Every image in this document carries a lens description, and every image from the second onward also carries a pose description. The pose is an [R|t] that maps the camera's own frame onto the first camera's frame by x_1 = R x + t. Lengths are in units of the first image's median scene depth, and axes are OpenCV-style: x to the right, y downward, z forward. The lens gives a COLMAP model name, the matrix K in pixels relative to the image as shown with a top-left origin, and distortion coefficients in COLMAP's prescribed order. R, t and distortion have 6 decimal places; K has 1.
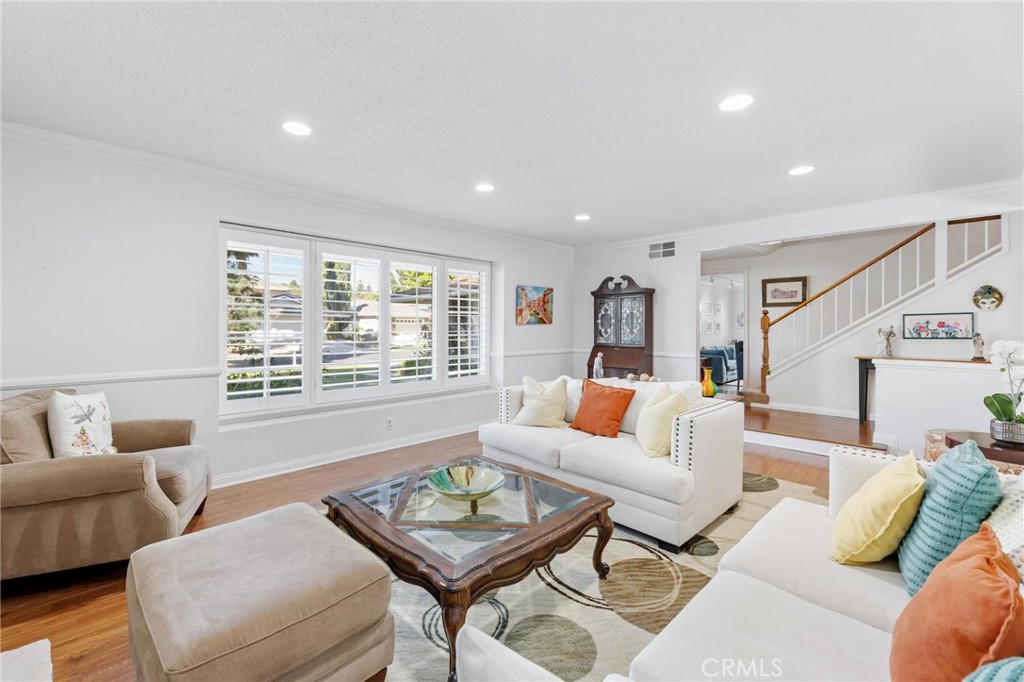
lens RADIAL K [[438.0, 0, 479.9], [0, 438.0, 330.0], [0, 0, 1]] dist [0.002635, 0.000570]
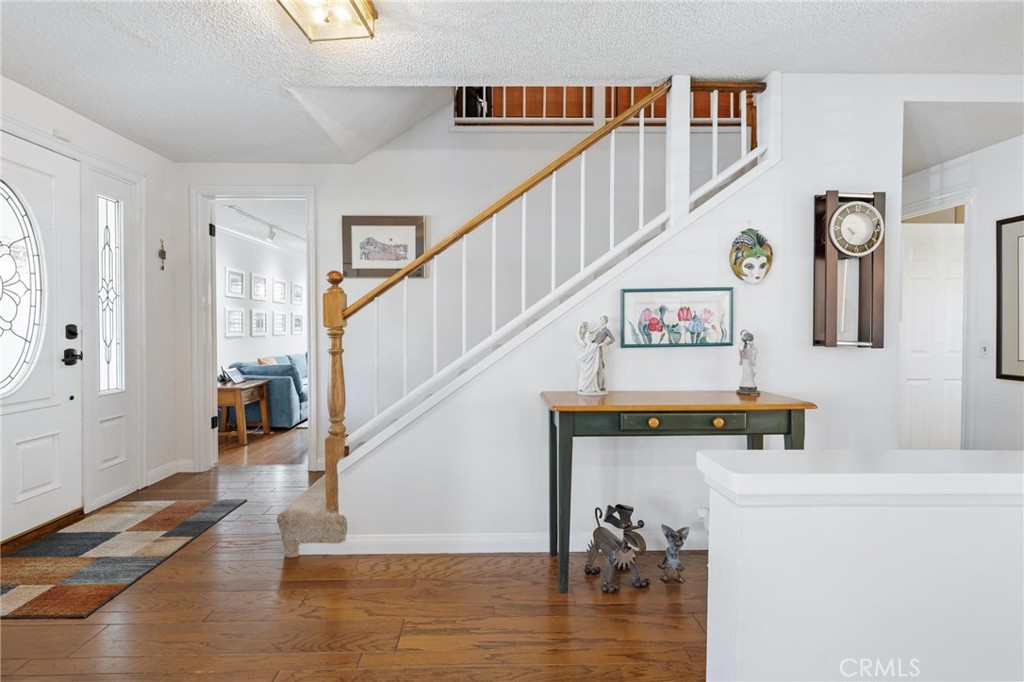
lens RADIAL K [[490.1, 0, 508.3], [0, 490.1, 330.3], [0, 0, 1]] dist [0.000539, -0.000081]
pose [[0.666567, -0.011500, 0.745357, 0.541624], [0.006237, 0.999932, 0.009849, -0.001907], [-0.745419, -0.001916, 0.666593, 0.764905]]
